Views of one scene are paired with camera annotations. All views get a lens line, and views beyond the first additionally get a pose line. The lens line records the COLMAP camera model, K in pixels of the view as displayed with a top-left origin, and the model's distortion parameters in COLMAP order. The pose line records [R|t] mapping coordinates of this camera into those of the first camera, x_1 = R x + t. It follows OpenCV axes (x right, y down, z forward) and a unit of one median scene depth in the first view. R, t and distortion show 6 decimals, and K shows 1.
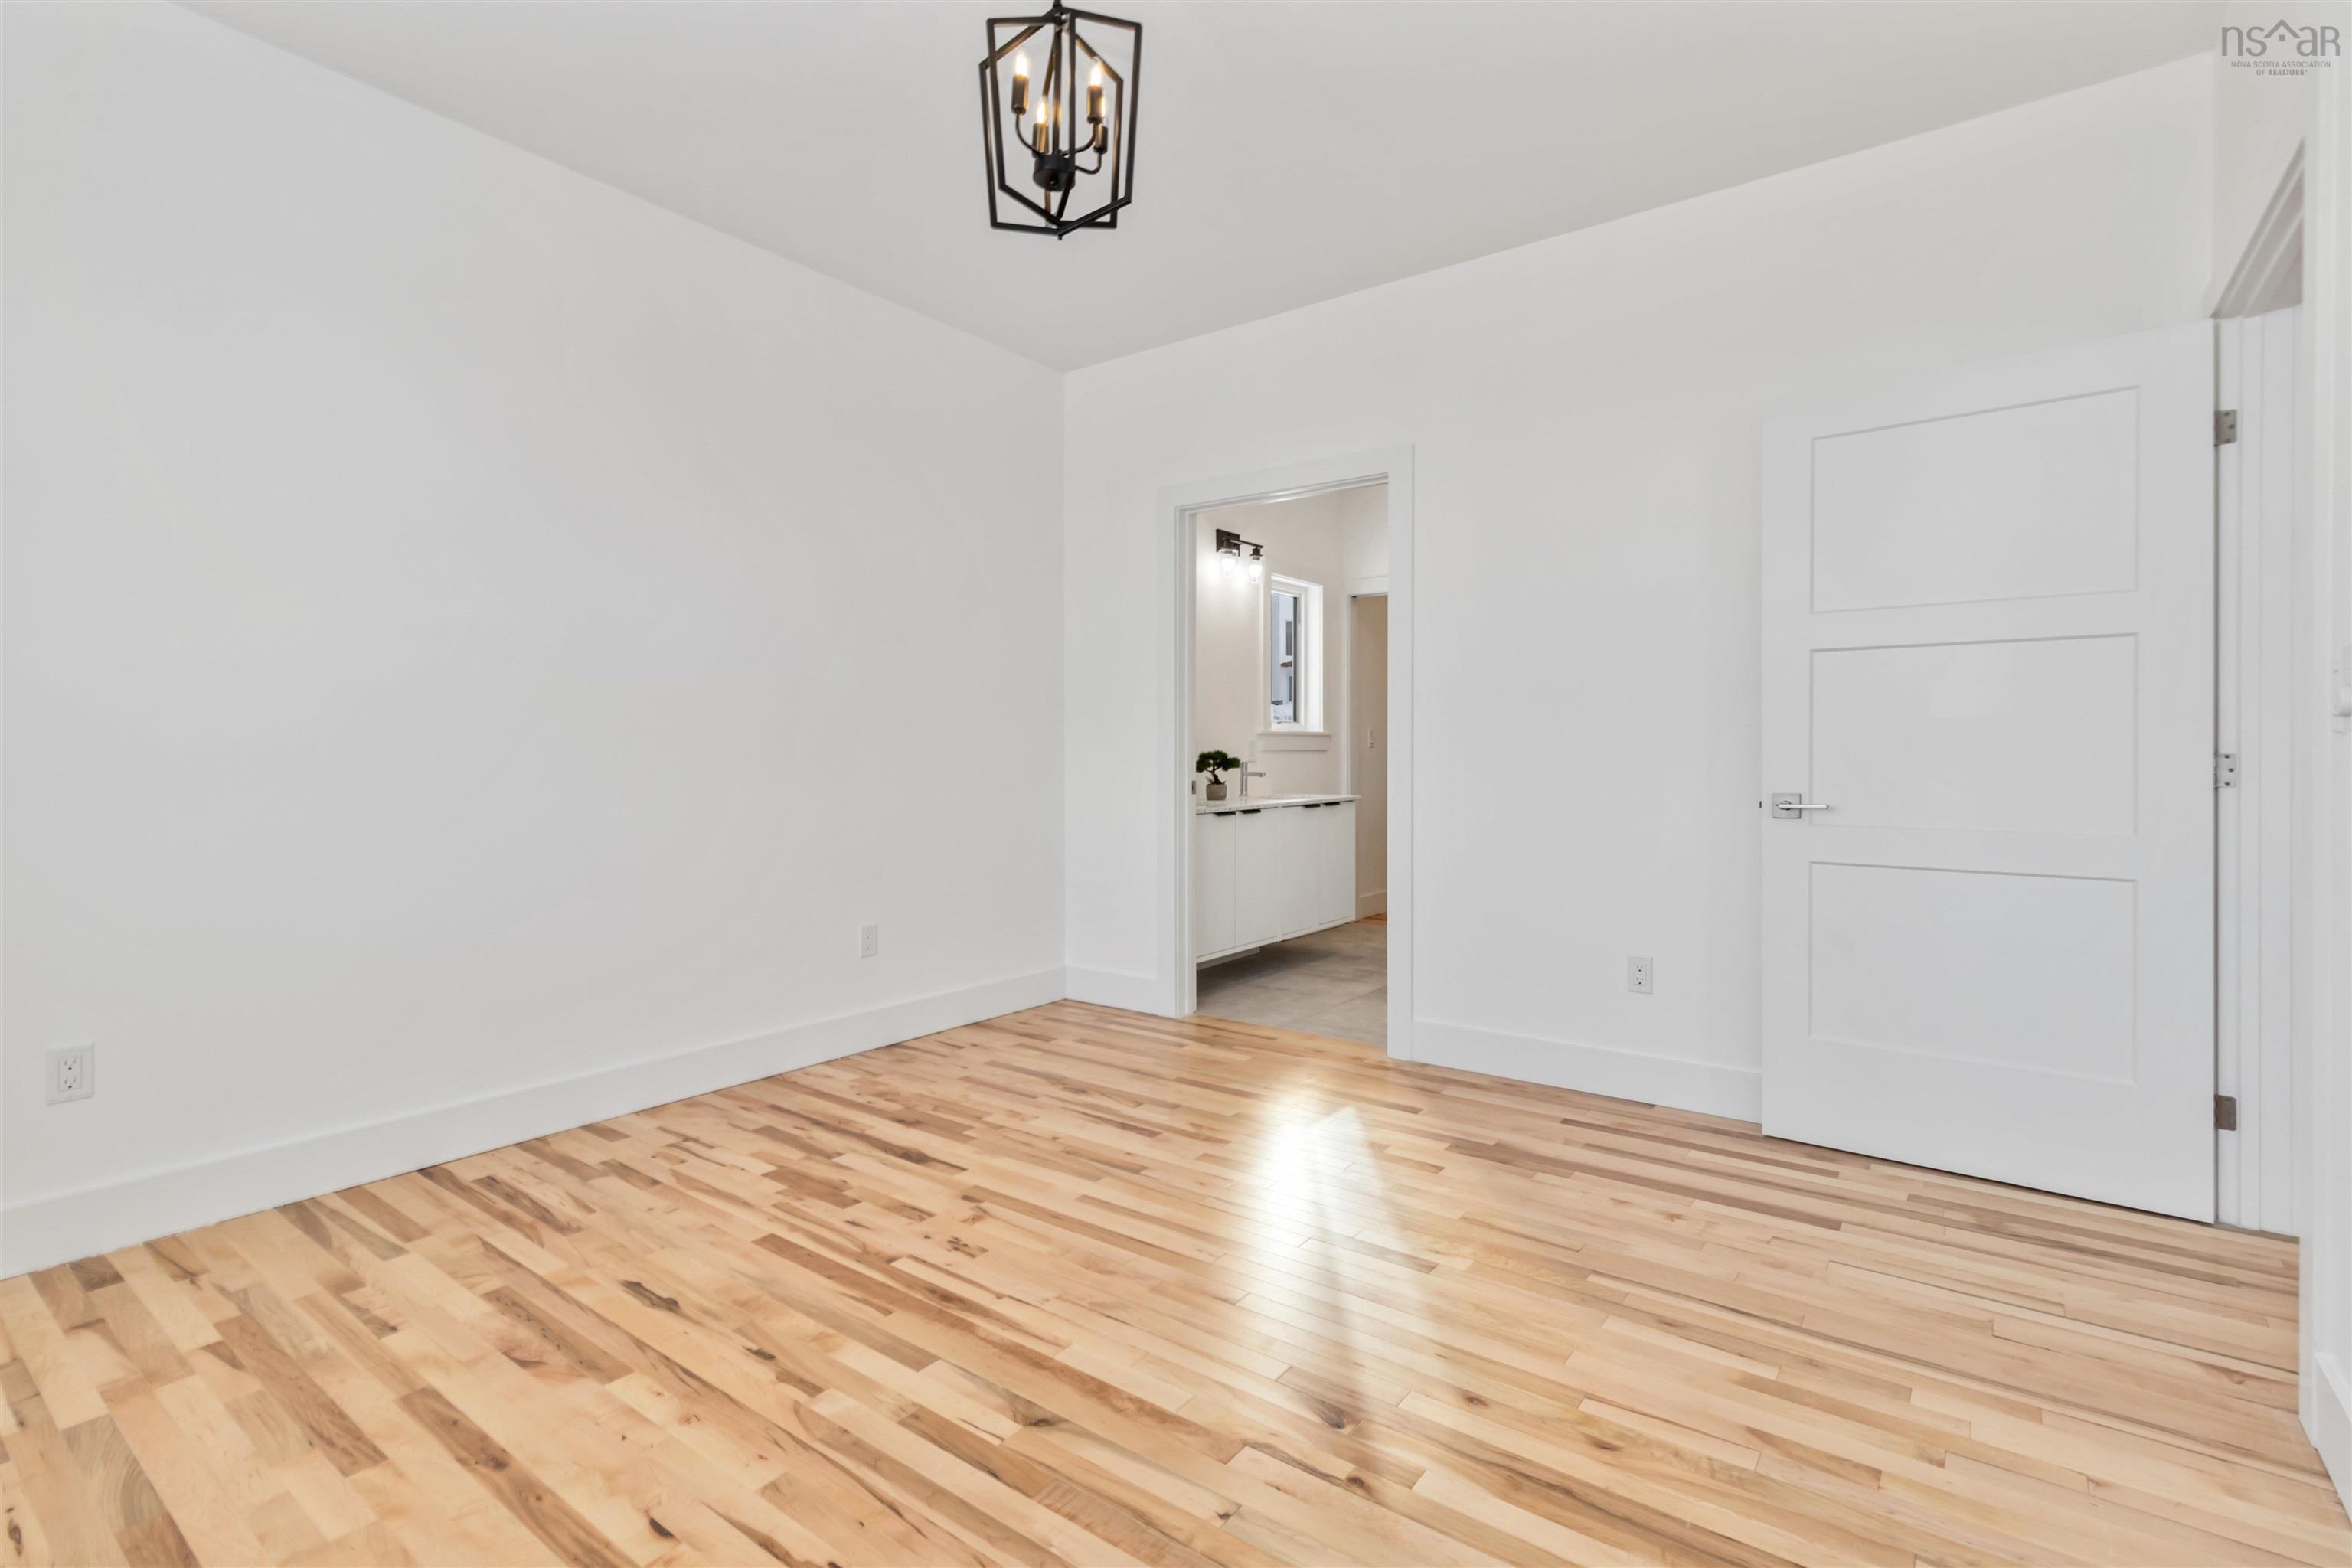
lens RADIAL K [[1114.6, 0, 1183.8], [0, 1114.6, 788.3], [0, 0, 1]] dist [0.001747, -0.000247]
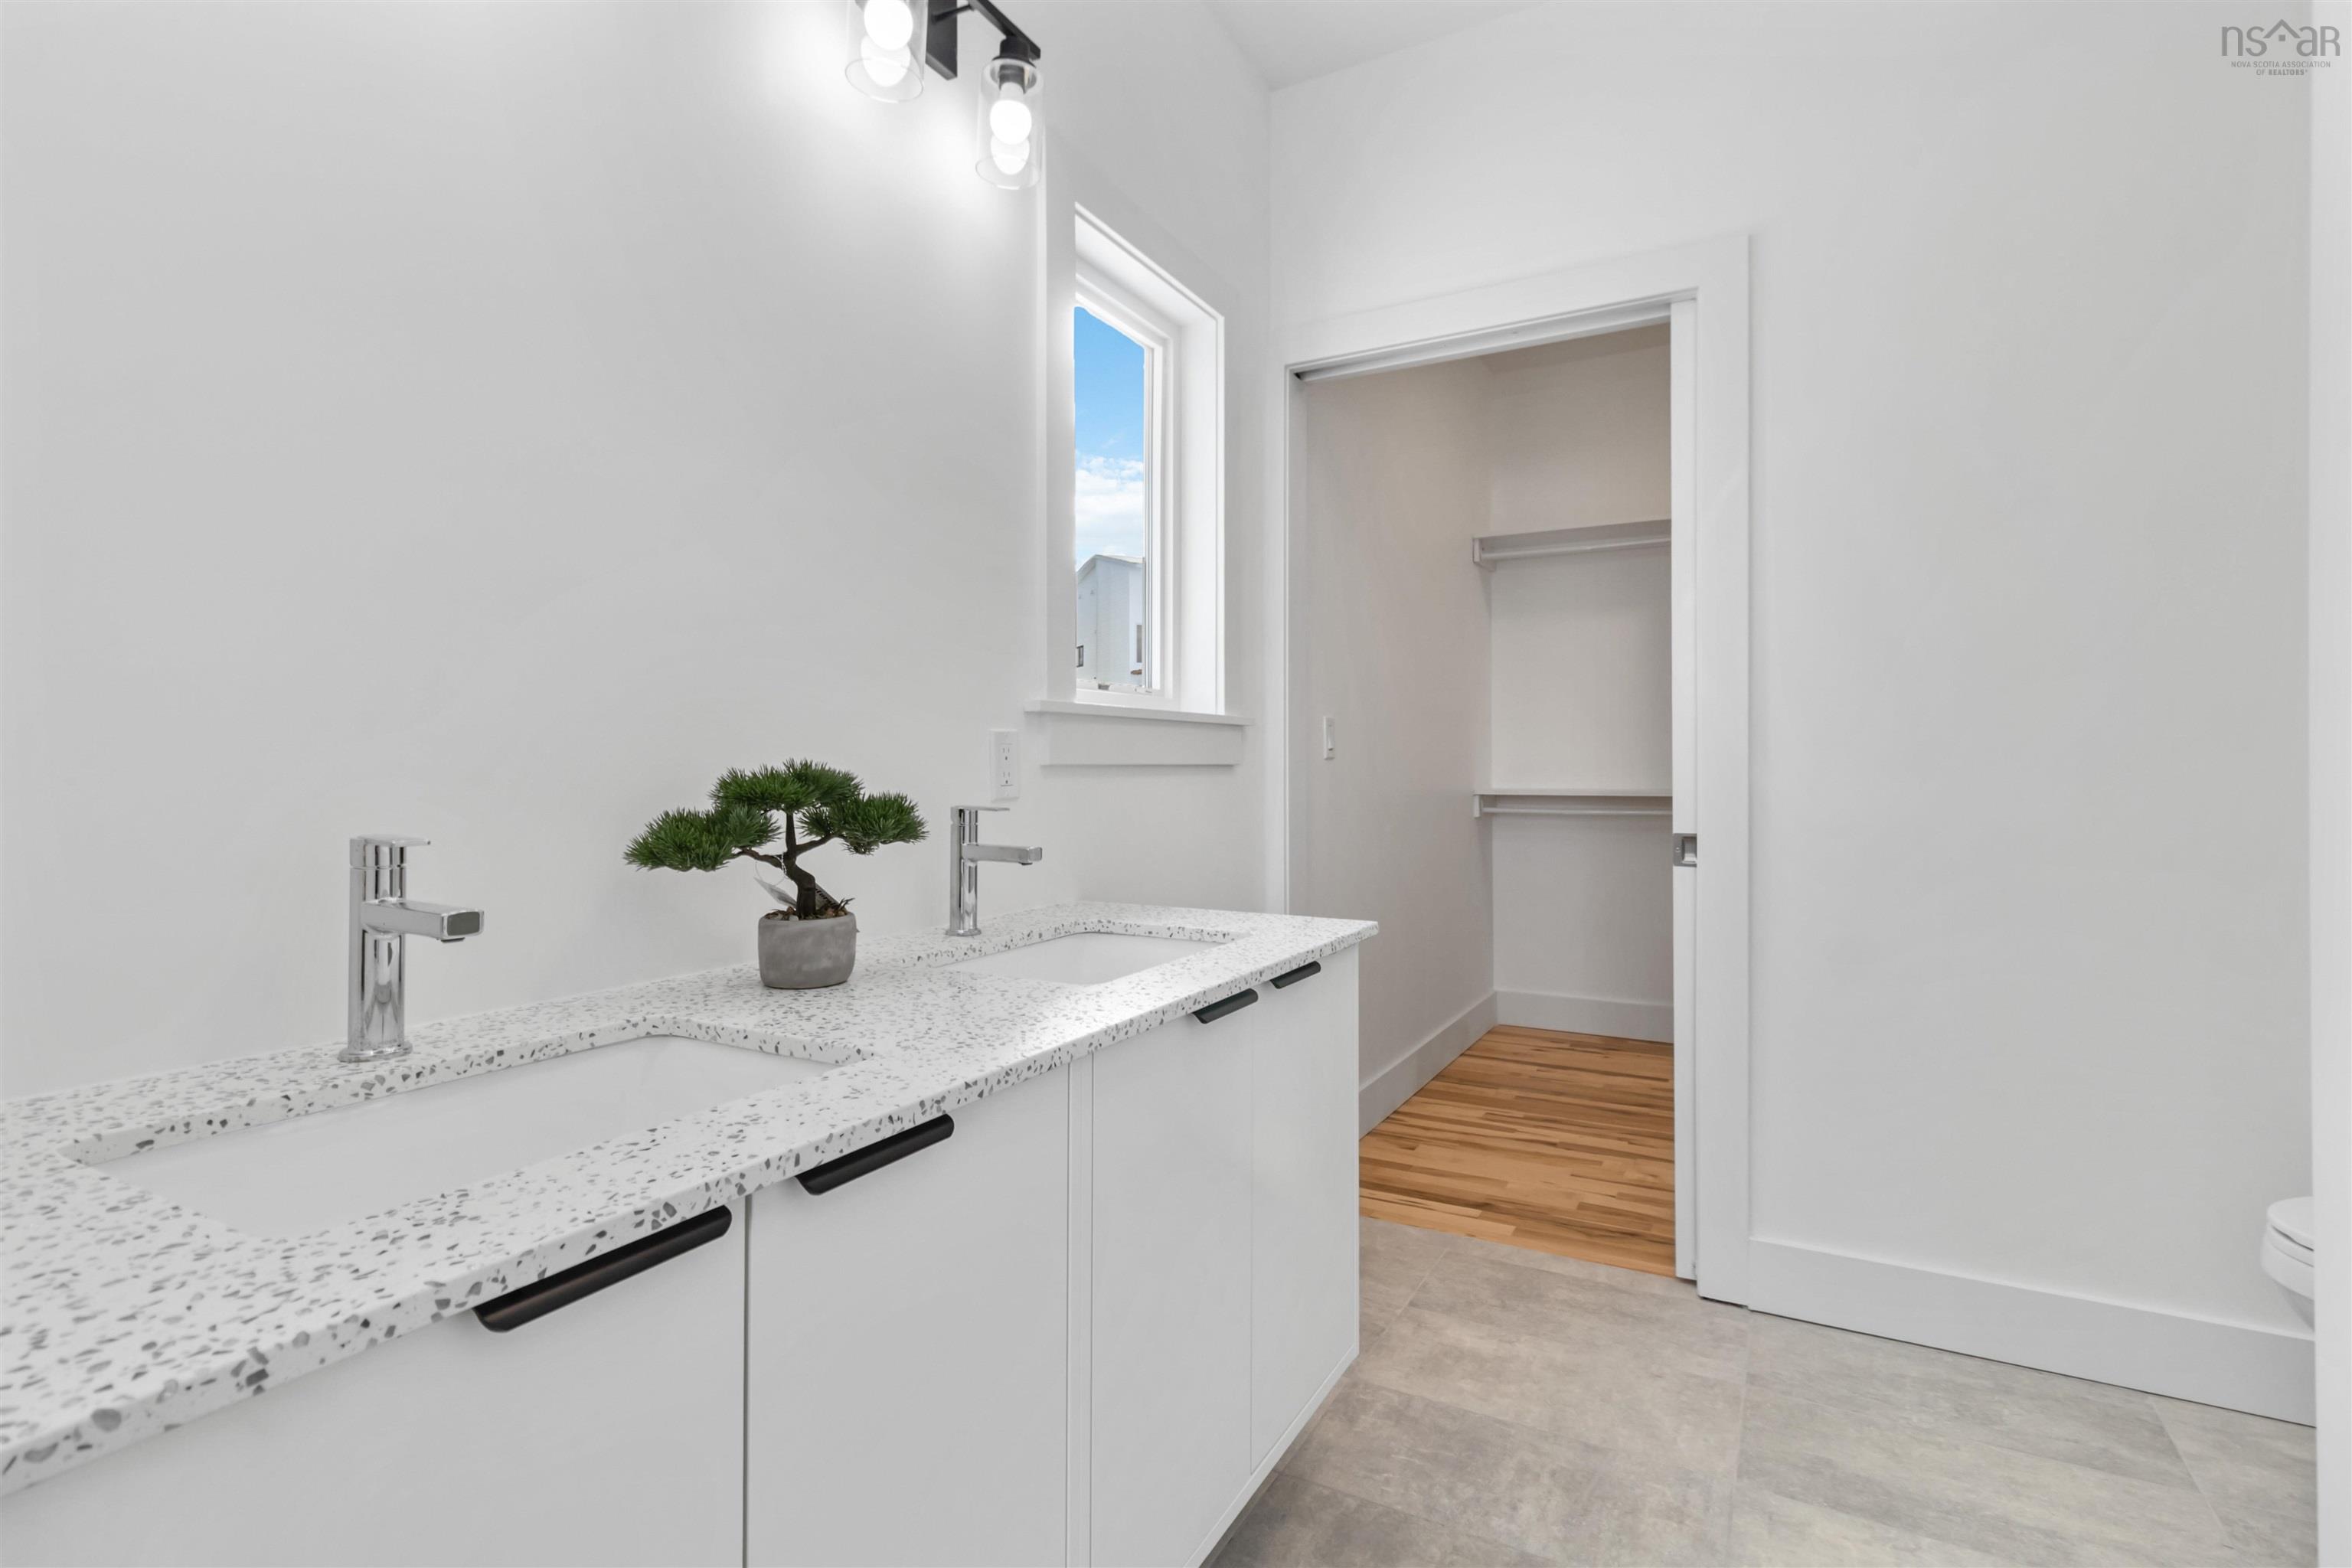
lens RADIAL K [[1114.6, 0, 1183.8], [0, 1114.6, 788.3], [0, 0, 1]] dist [0.001747, -0.000247]
pose [[0.990972, -0.000528, 0.134067, 0.069920], [0.002825, 0.999852, -0.016946, -0.023617], [-0.134038, 0.017171, 0.990827, 0.717038]]
